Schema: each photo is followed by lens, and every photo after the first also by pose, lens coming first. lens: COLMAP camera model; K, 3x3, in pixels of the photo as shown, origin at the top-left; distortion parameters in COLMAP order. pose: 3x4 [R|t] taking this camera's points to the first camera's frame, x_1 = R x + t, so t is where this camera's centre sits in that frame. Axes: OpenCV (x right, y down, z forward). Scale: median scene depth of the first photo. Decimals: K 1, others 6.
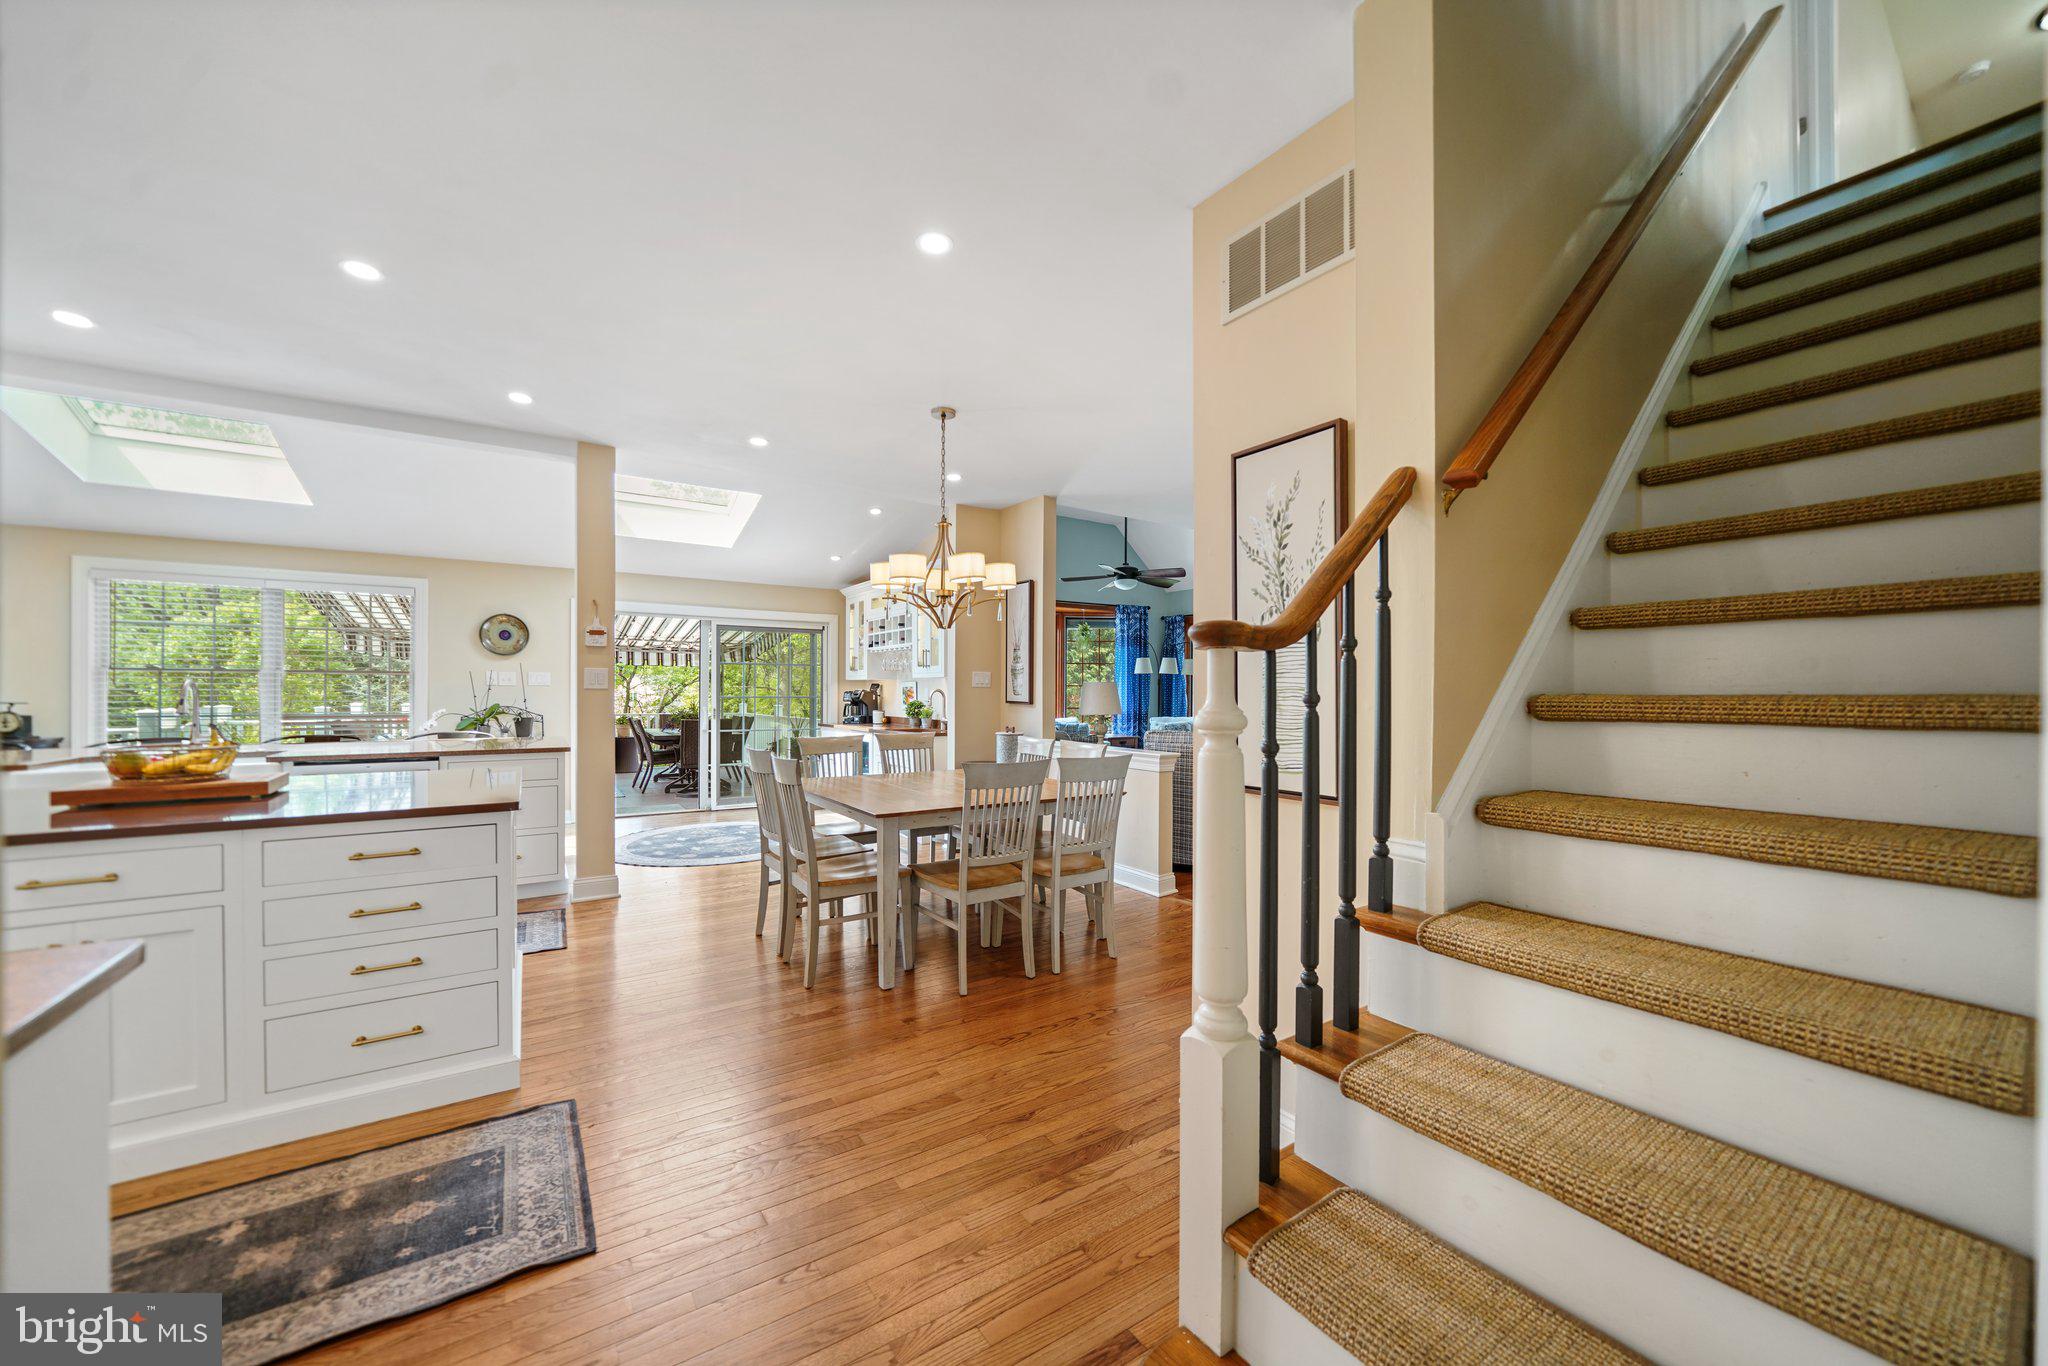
lens RADIAL K [[745.9, 0, 1041.3], [0, 745.9, 685.3], [0, 0, 1]] dist [-0.007891, 0.000313]
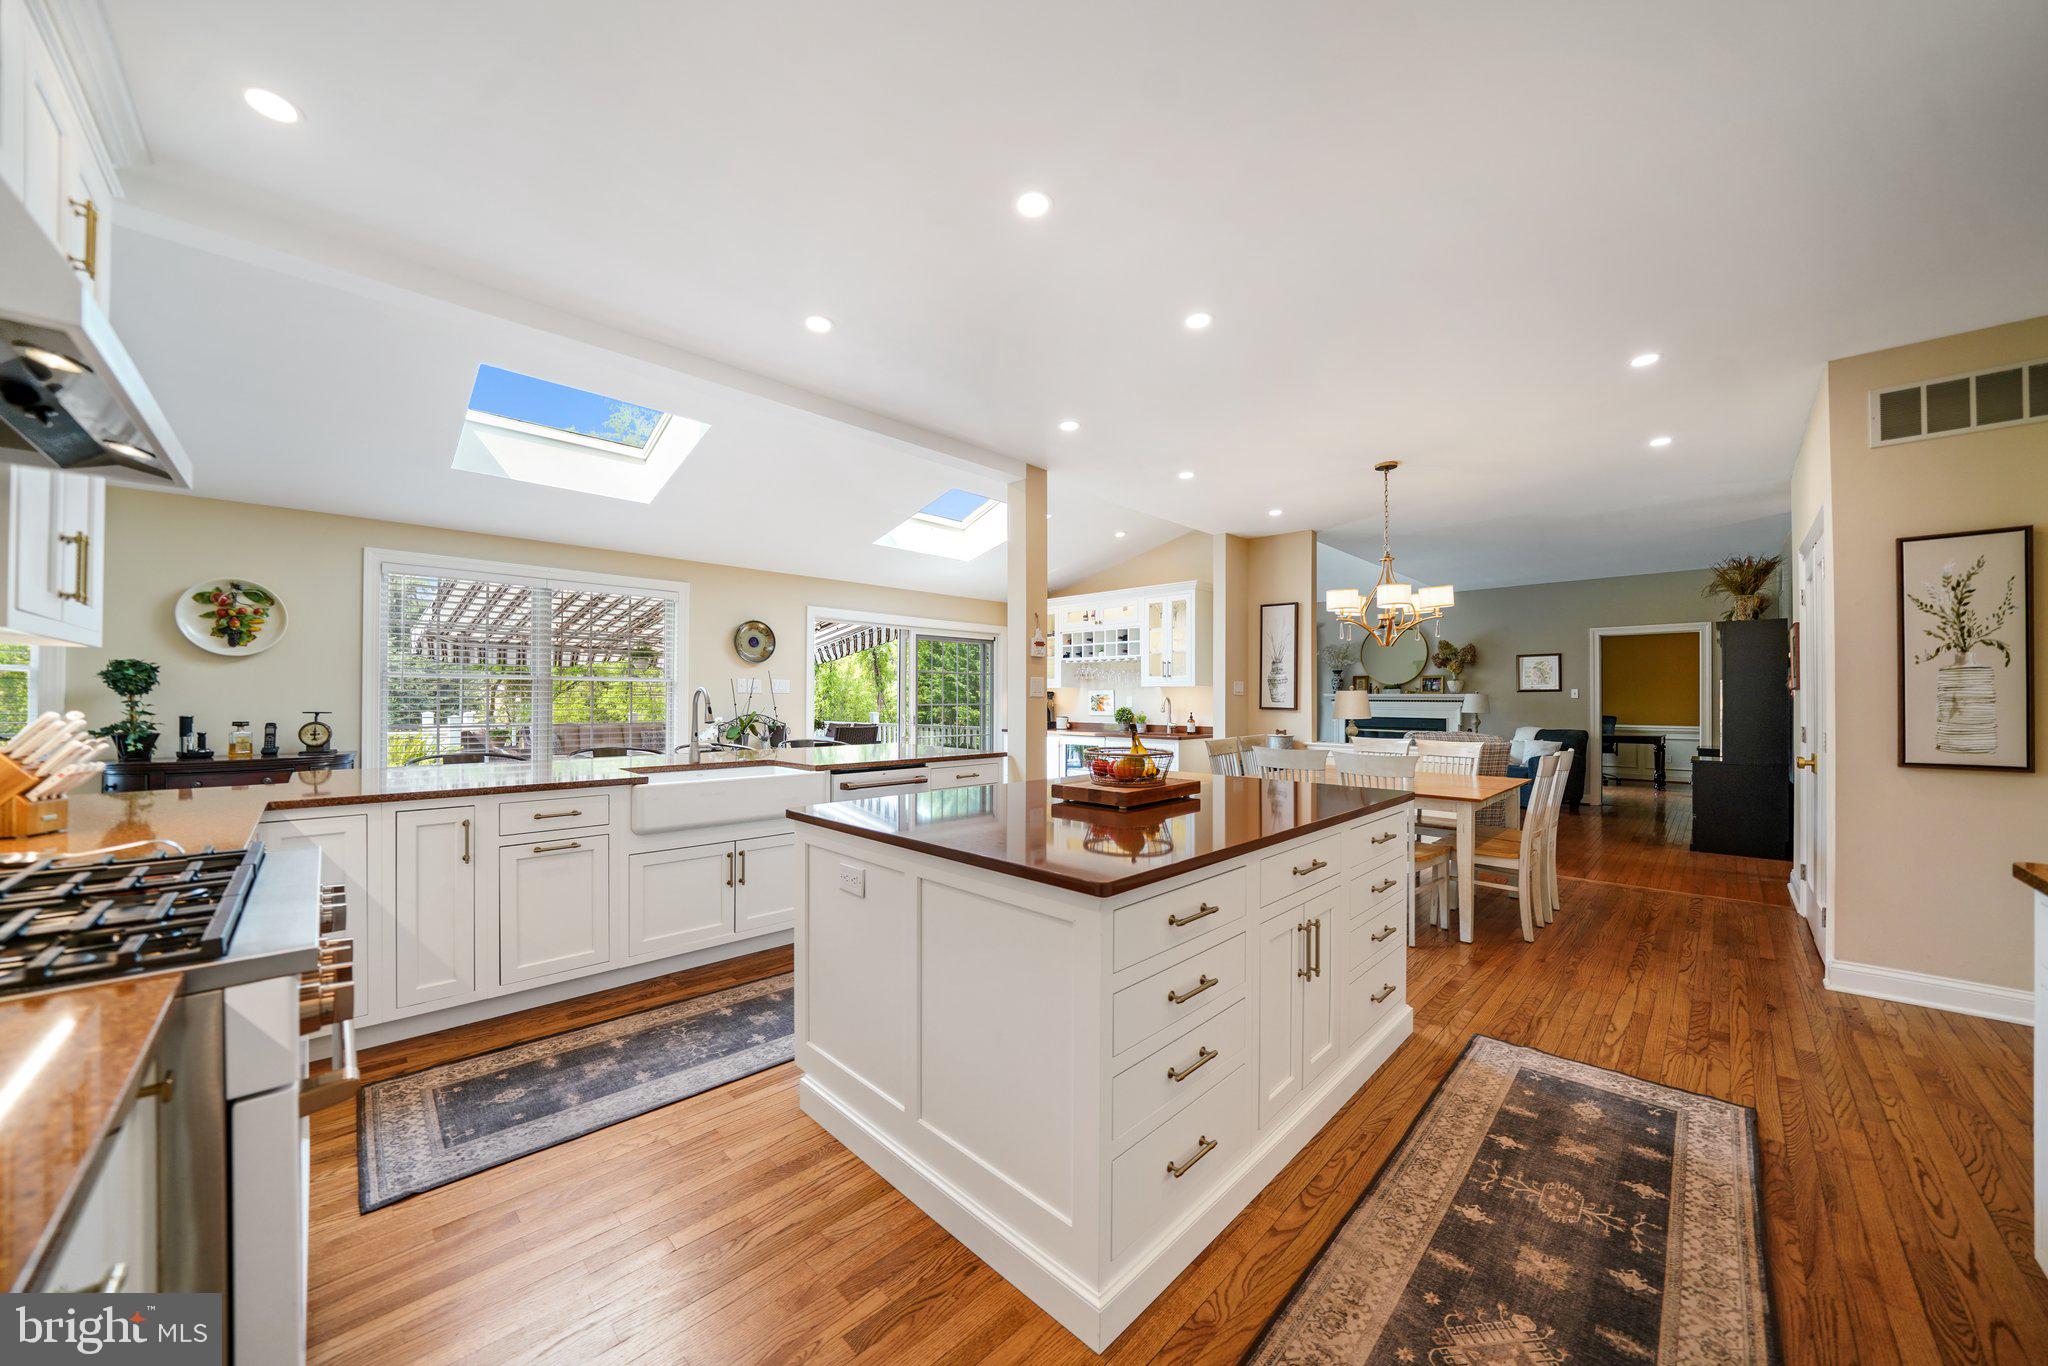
lens RADIAL K [[709.4, 0, 1045.1], [0, 709.4, 692.0], [0, 0, 1]] dist [-0.020156, 0.000525]
pose [[0.978829, 0.001879, 0.204671, -0.787109], [-0.001702, 0.999998, -0.001039, -0.001129], [-0.204673, 0.000669, 0.978830, 0.008272]]
